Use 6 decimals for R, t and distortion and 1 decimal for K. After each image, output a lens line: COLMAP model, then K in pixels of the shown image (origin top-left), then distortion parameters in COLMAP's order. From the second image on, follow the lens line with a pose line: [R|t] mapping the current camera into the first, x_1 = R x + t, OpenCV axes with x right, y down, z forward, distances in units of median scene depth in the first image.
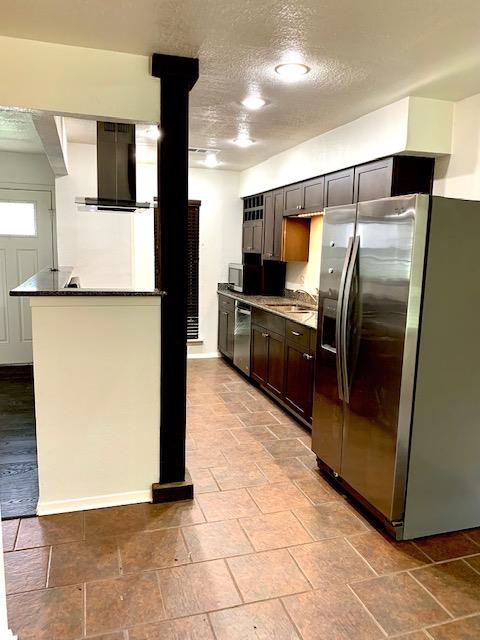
lens RADIAL K [[493.9, 0, 240.0], [0, 493.9, 320.0], [0, 0, 1]] dist [0.001462, -0.001718]
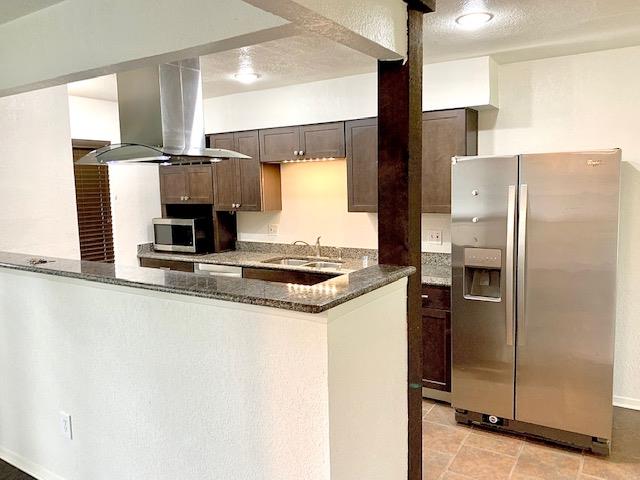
lens RADIAL K [[481.4, 0, 320.0], [0, 481.4, 240.0], [0, 0, 1]] dist [-0.010892, -0.007626]
pose [[0.761020, -0.121862, 0.637179, -0.454882], [0.139326, 0.989981, 0.022932, -0.085043], [-0.633590, 0.071324, 0.770374, 0.309868]]
